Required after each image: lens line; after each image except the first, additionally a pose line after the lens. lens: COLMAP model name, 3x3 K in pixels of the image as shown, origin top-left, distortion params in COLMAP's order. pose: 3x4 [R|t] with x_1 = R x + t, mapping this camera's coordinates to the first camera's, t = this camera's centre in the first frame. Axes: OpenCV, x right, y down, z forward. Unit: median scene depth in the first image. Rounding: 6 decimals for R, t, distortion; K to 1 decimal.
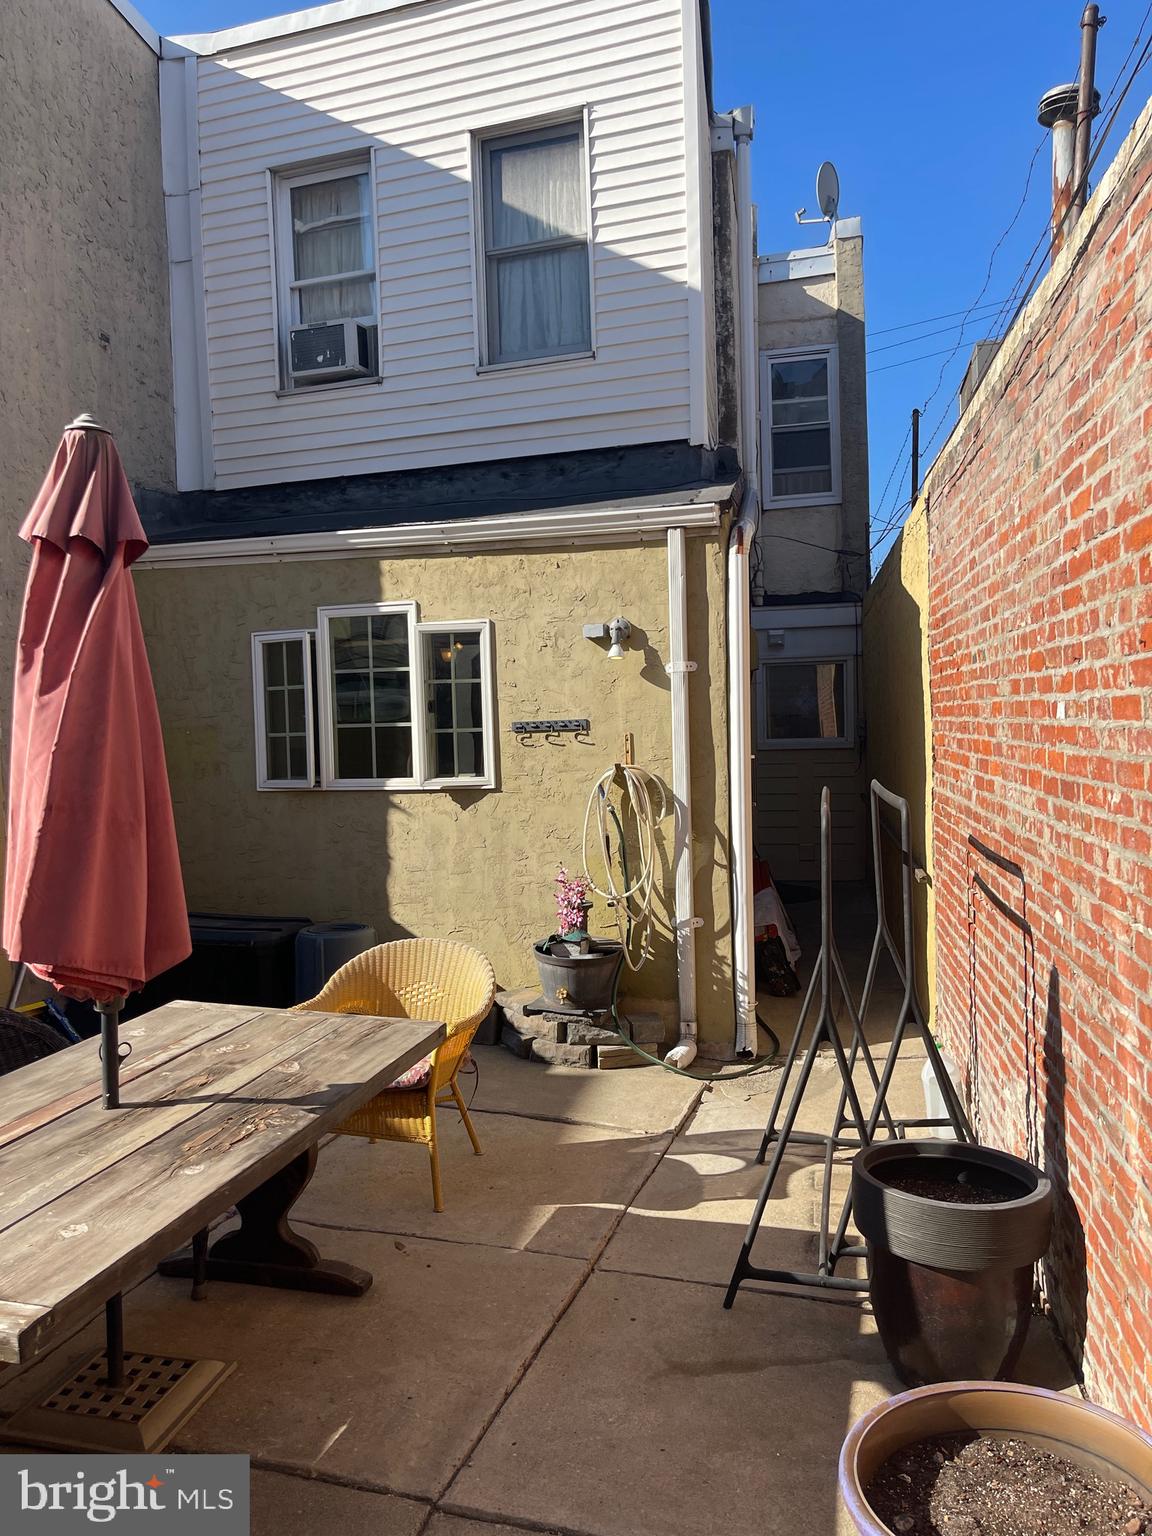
lens RADIAL K [[1168.4, 0, 597.8], [0, 1168.4, 794.8], [0, 0, 1]] dist [0.069865, -0.090500]
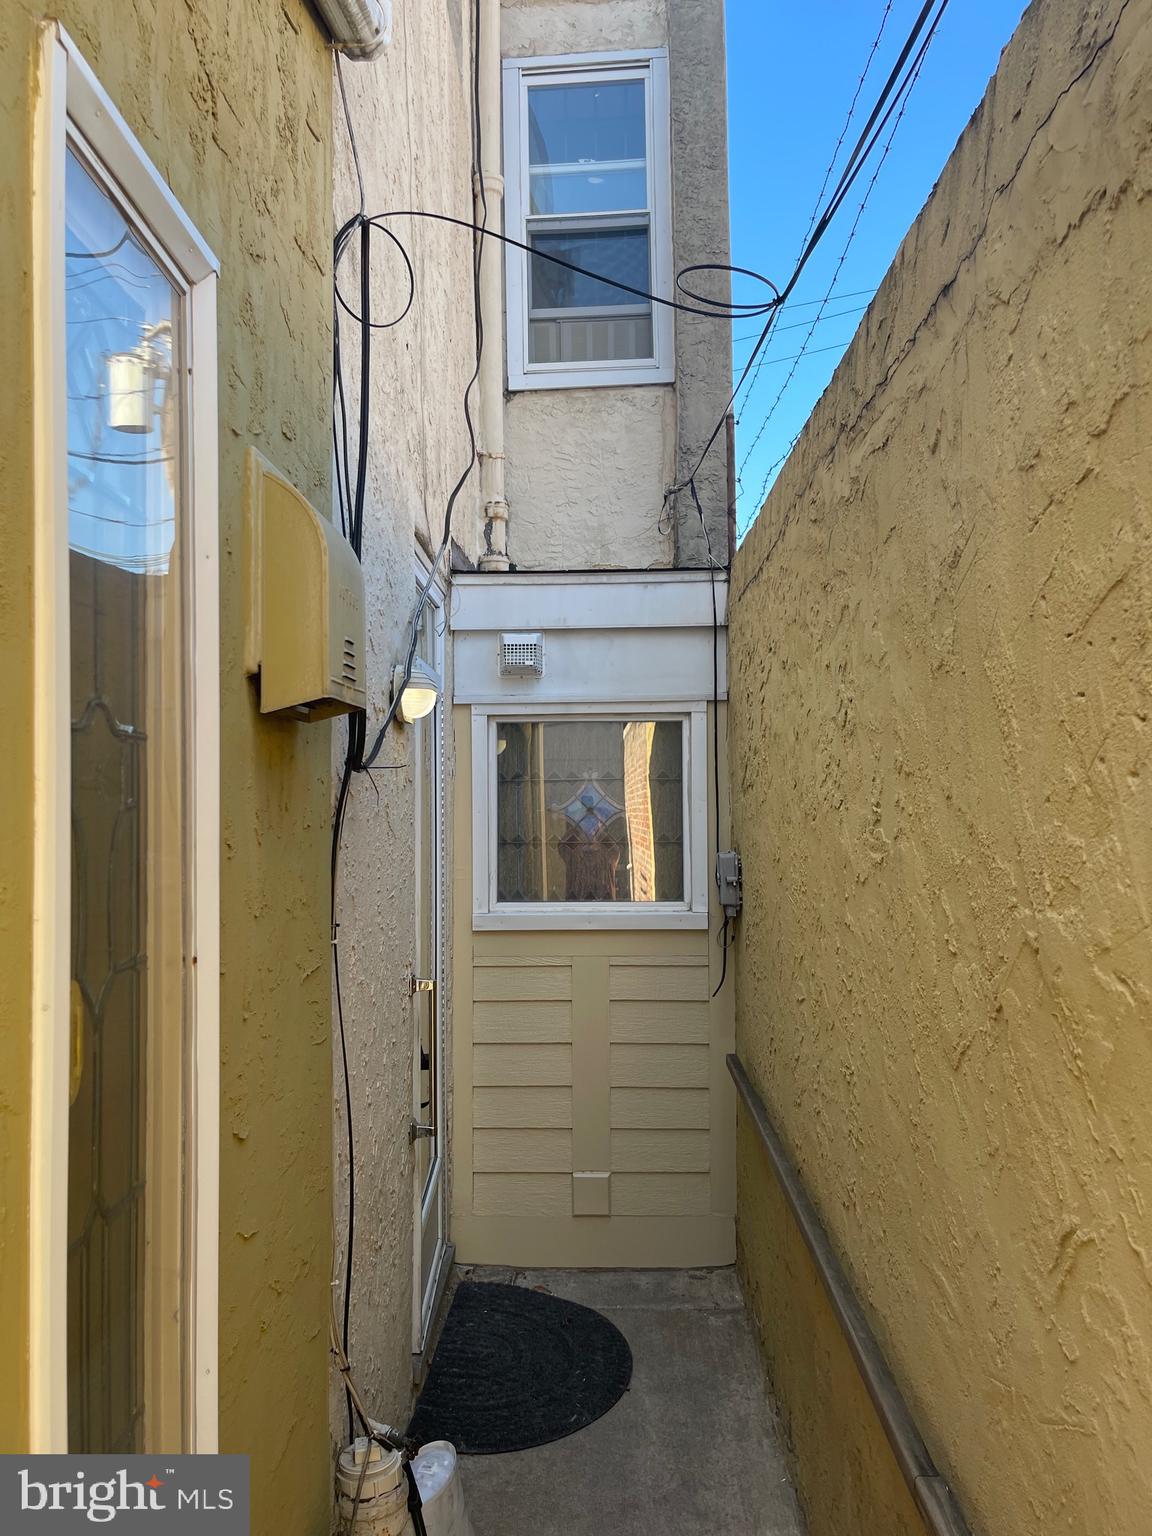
lens RADIAL K [[1168.4, 0, 577.3], [0, 1168.4, 769.4], [0, 0, 1]] dist [0.069865, -0.090500]
pose [[0.988564, 0.024365, 0.148820, 0.115229], [-0.012946, 0.996930, -0.077222, -0.064271], [-0.150245, 0.074413, 0.985844, 0.618199]]
